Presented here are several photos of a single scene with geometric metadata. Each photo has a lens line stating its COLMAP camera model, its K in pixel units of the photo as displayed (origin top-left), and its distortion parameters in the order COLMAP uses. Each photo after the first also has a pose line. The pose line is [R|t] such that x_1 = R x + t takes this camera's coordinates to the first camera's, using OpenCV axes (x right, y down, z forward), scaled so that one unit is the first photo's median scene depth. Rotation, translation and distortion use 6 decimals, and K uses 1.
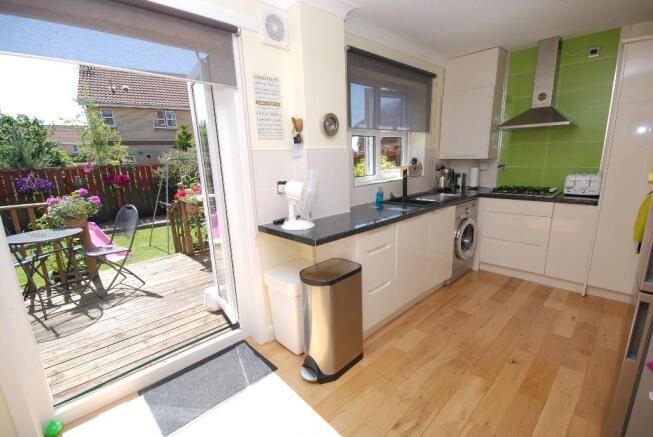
lens RADIAL K [[283.1, 0, 326.5], [0, 283.1, 218.5], [0, 0, 1]] dist [-0.000335, -0.011760]
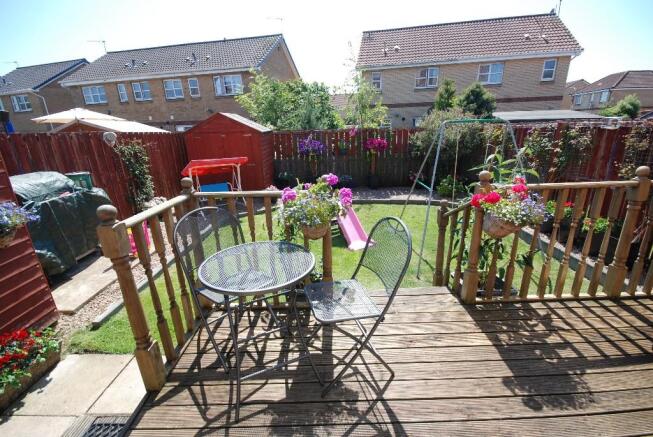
lens RADIAL K [[286.0, 0, 326.5], [0, 286.0, 218.5], [0, 0, 1]] dist [0.000658, -0.013460]
pose [[0.703351, 0.222968, -0.674968, -0.076204], [-0.140383, 0.974402, 0.175597, -0.020759], [0.696843, -0.028752, 0.716647, 0.095128]]
